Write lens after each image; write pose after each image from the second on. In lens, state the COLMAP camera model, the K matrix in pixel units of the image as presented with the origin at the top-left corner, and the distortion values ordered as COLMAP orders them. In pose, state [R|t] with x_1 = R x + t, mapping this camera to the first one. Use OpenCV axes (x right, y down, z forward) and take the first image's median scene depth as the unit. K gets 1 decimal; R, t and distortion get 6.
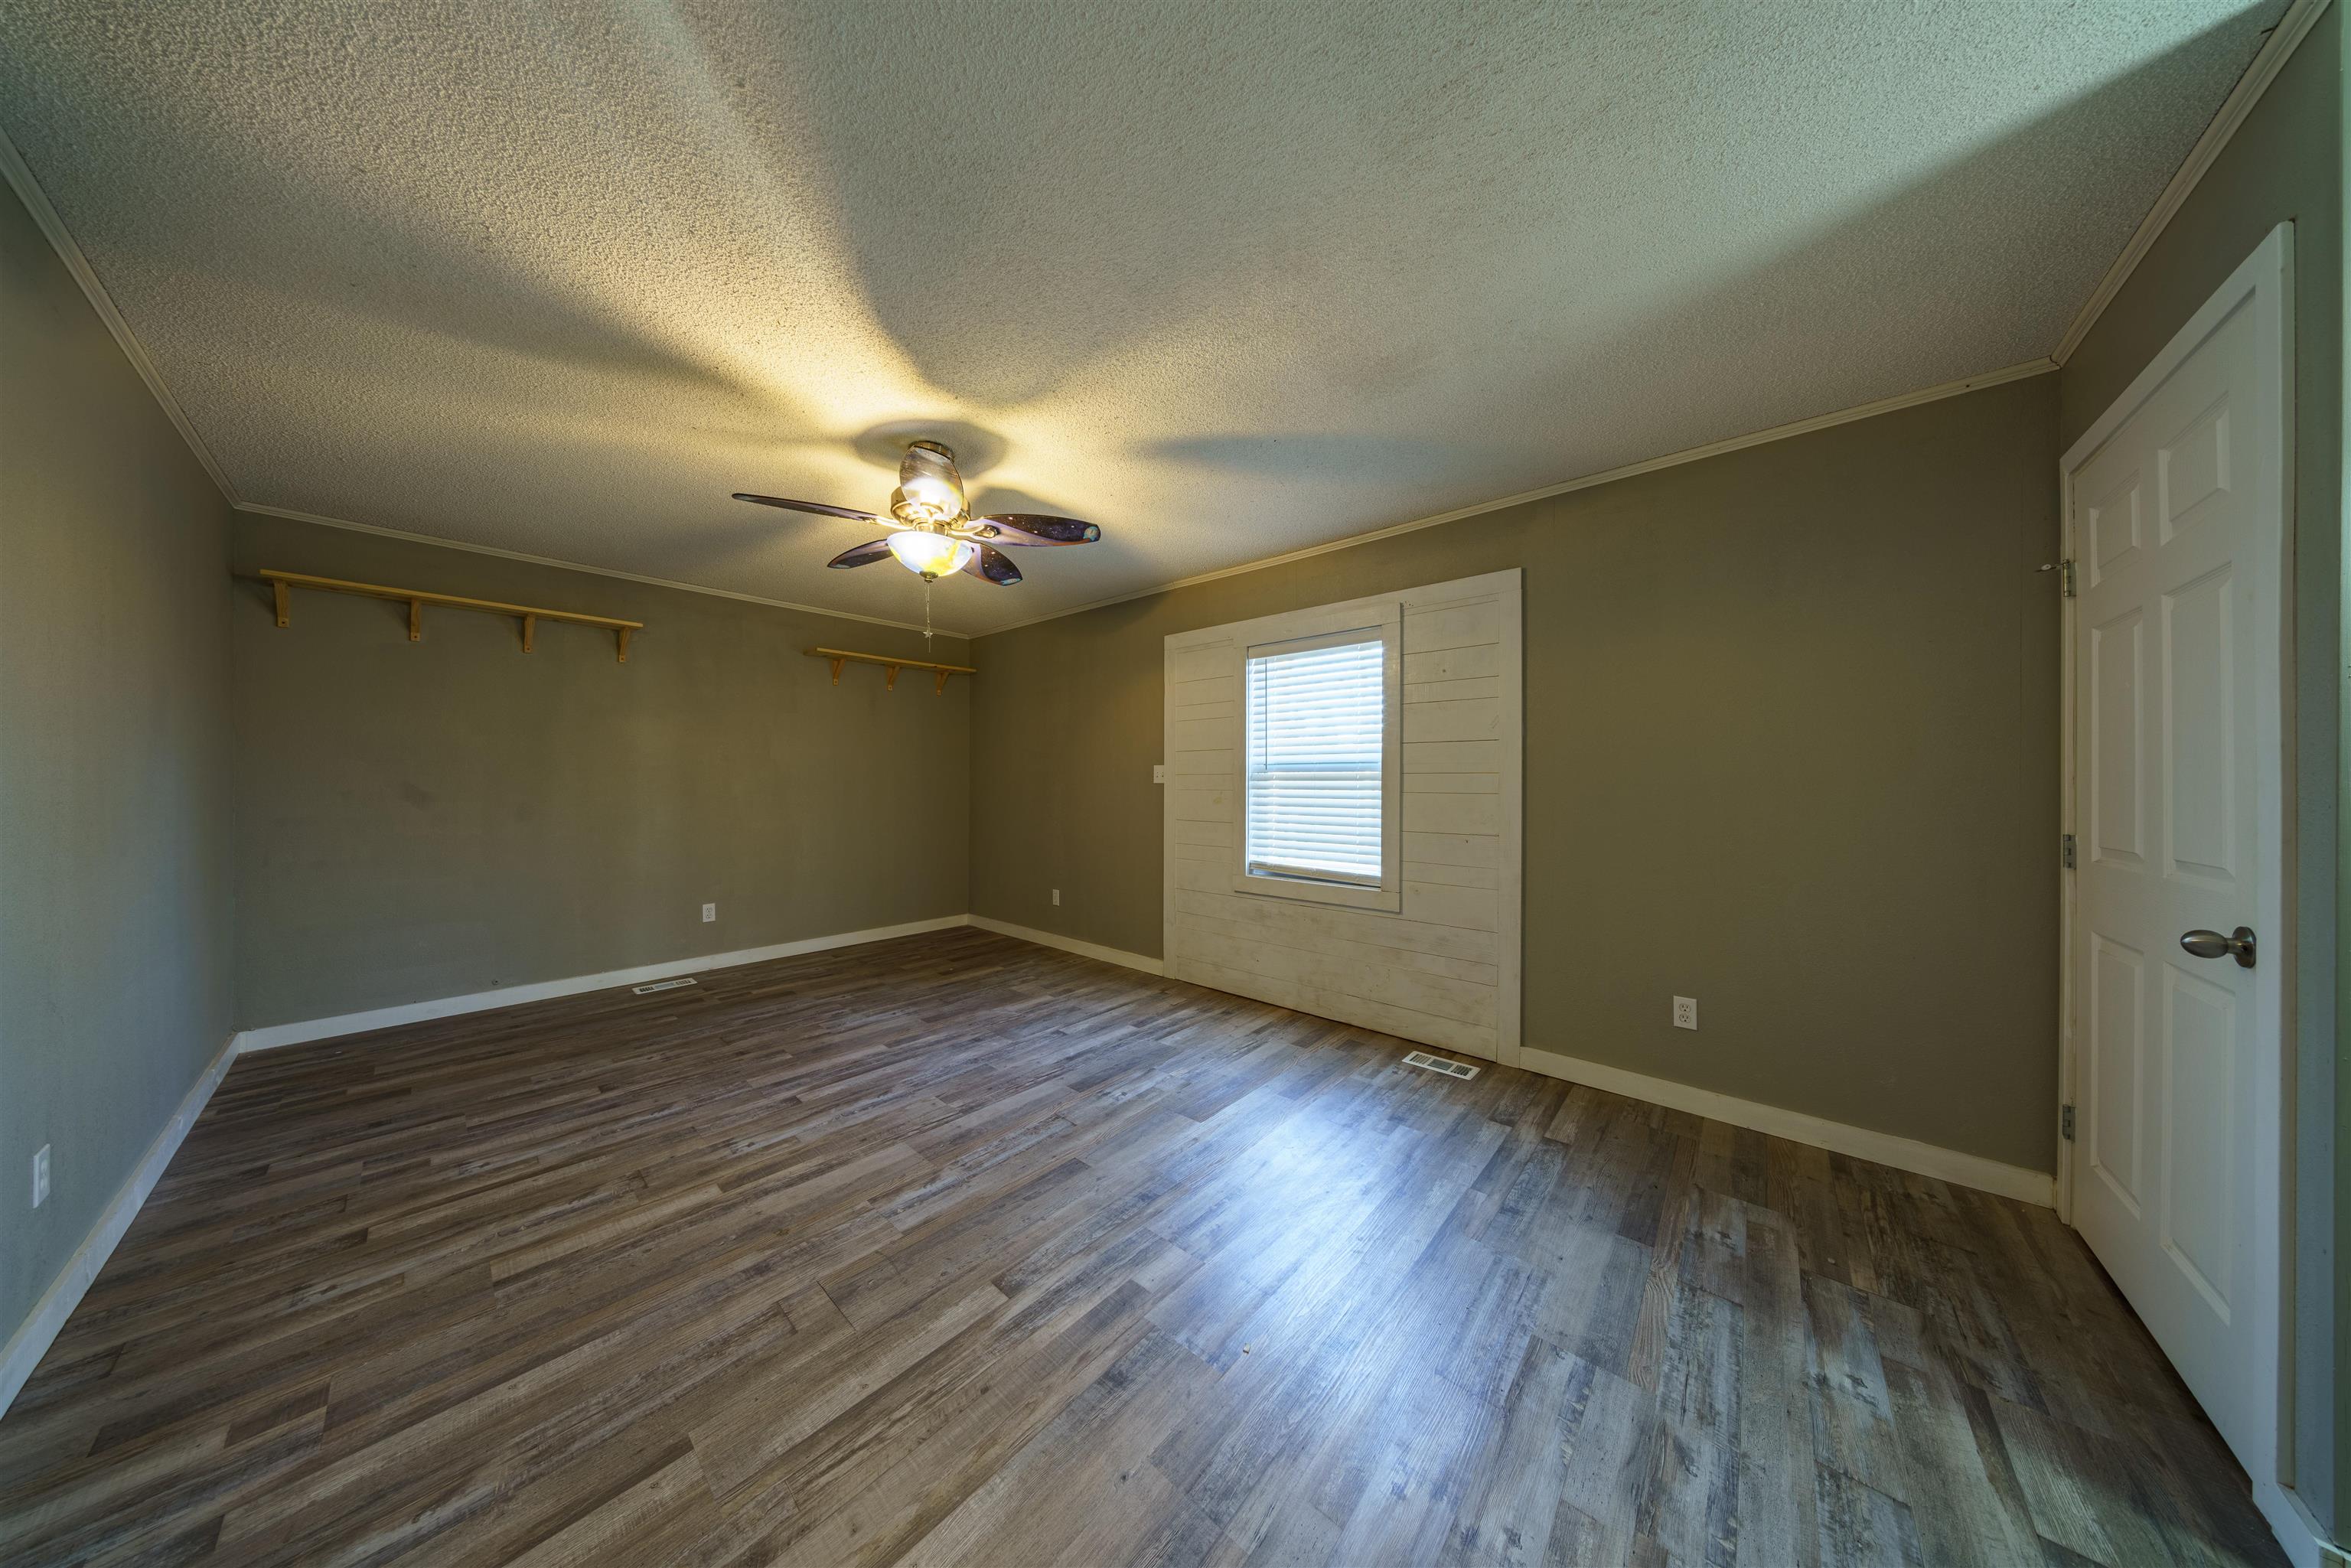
lens RADIAL K [[669.0, 0, 1169.2], [0, 669.0, 781.9], [0, 0, 1]] dist [-0.002655, 0.000178]
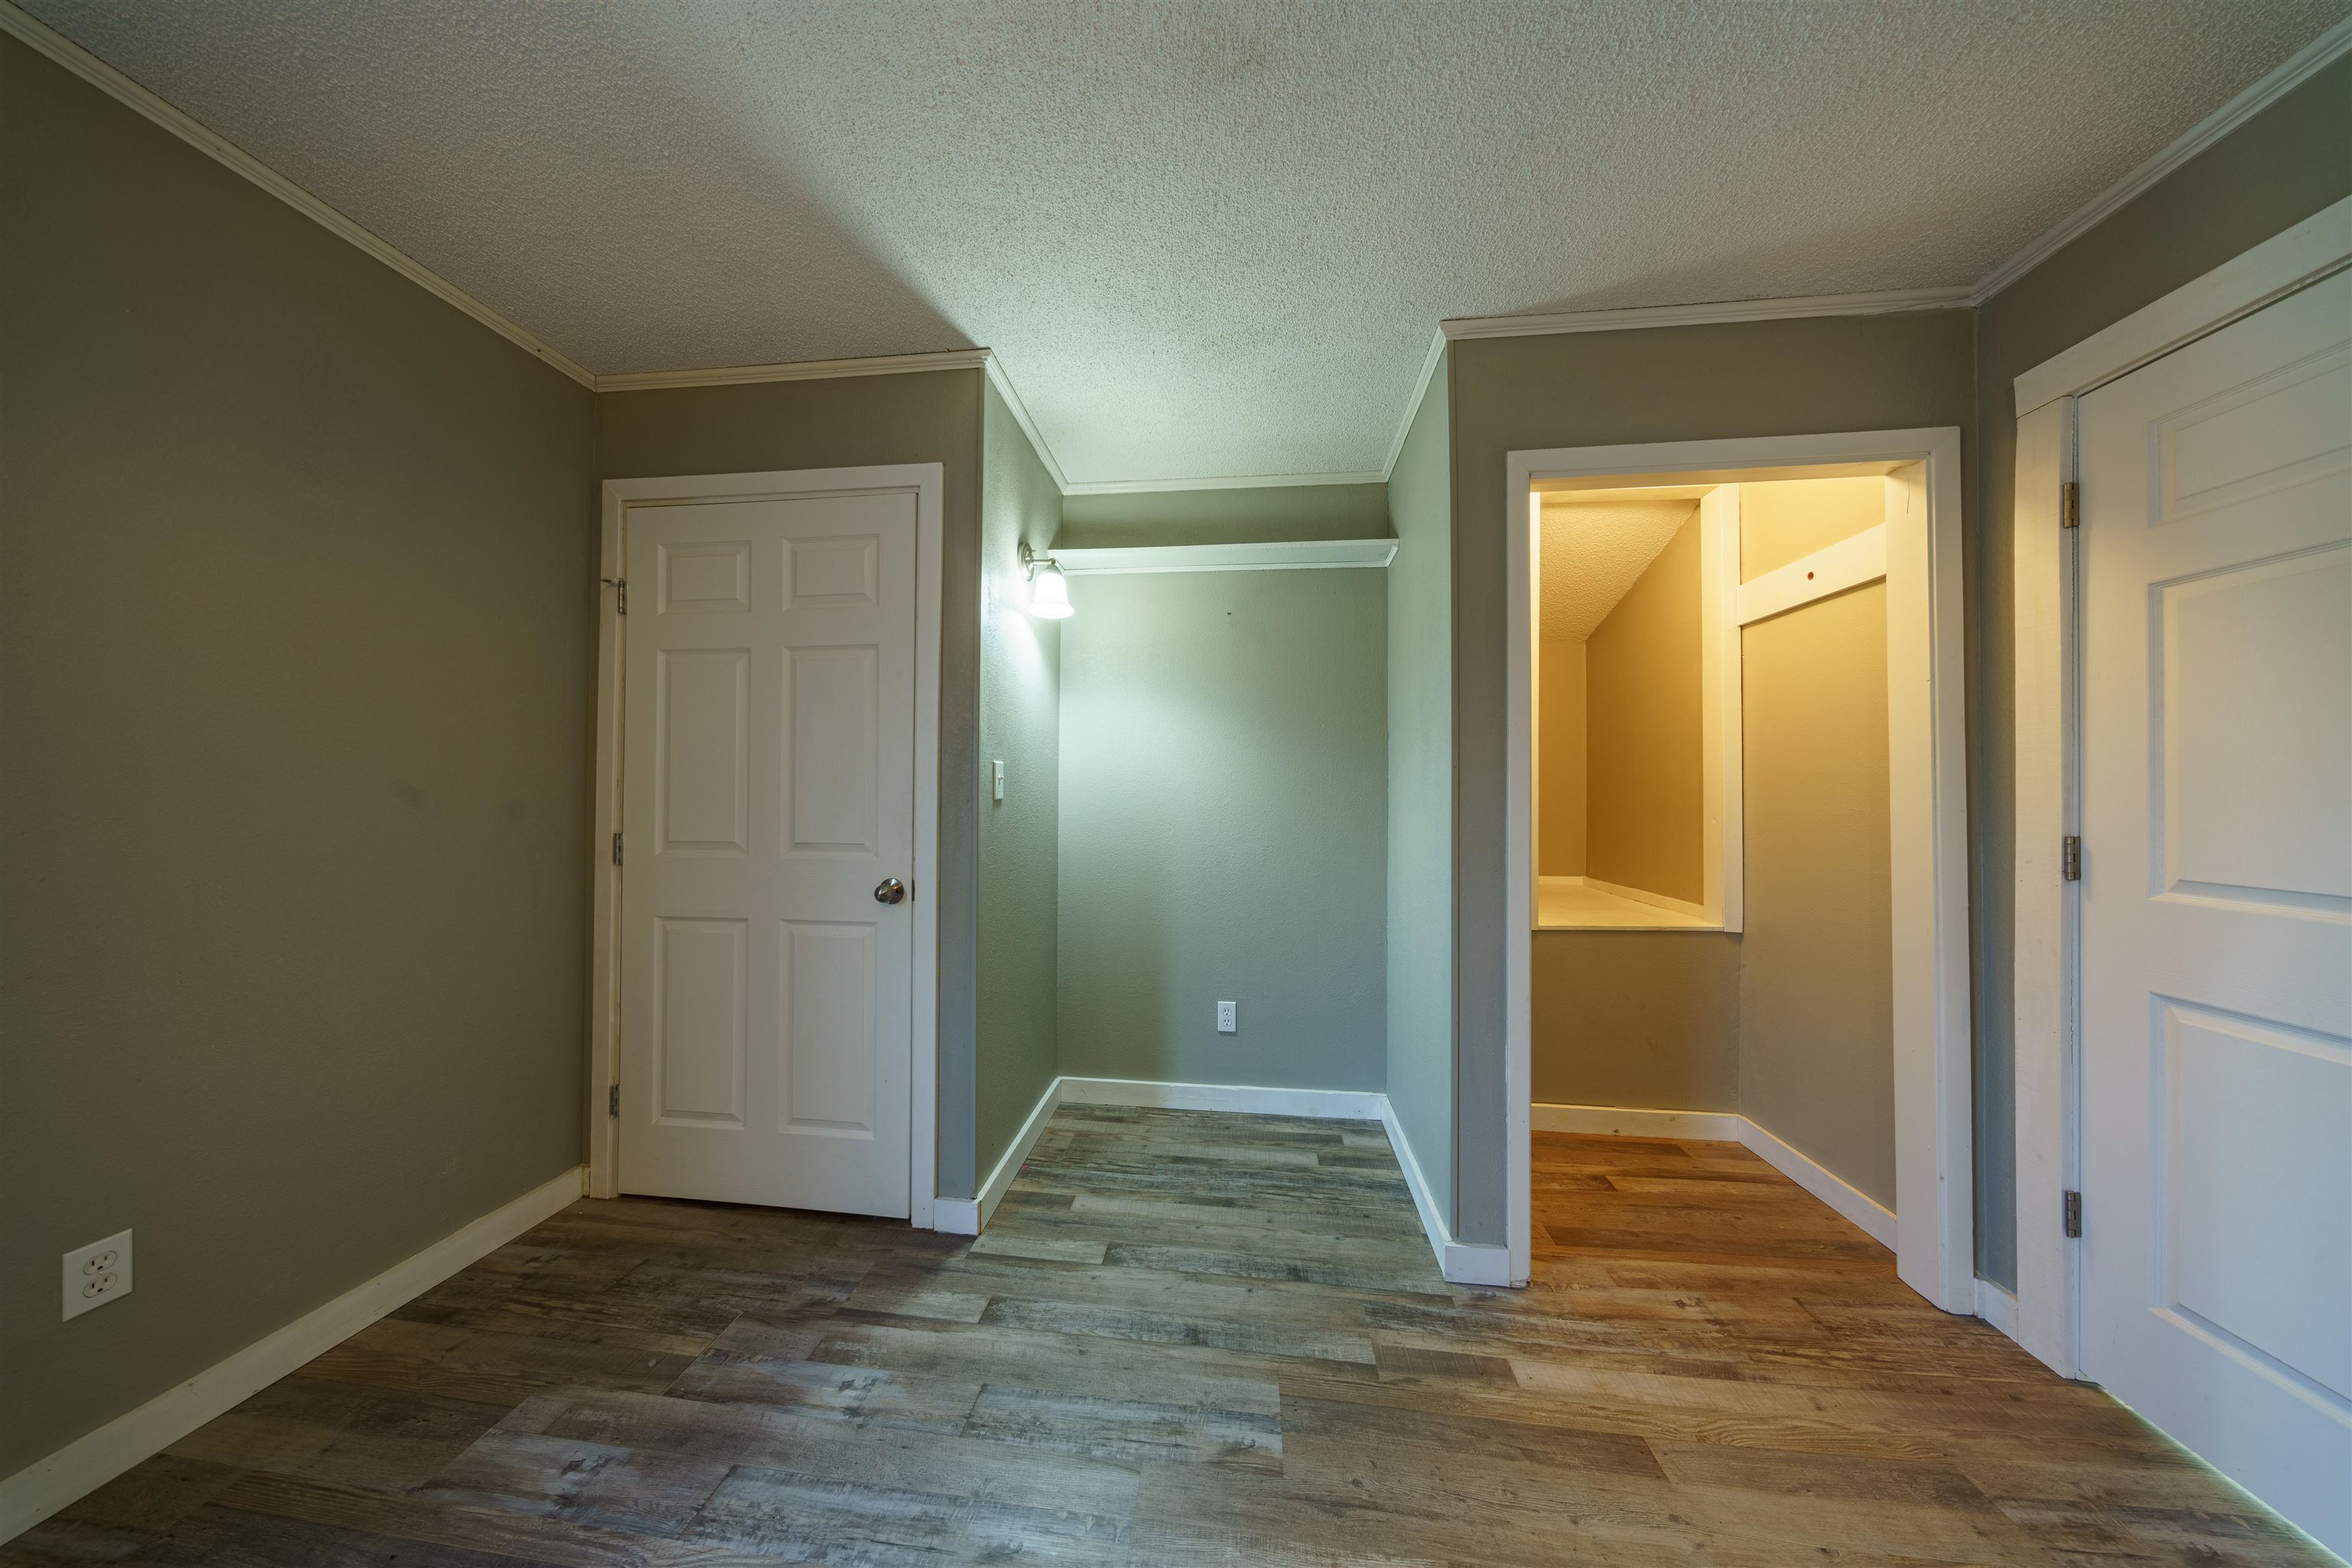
lens RADIAL K [[669.3, 0, 1174.8], [0, 669.3, 786.9], [0, 0, 1]] dist [-0.002655, 0.000178]
pose [[-0.573759, -0.000264, 0.819024, -0.042165], [-0.008789, 0.999944, -0.005834, 0.001242], [-0.818977, -0.010546, -0.573729, 0.693924]]
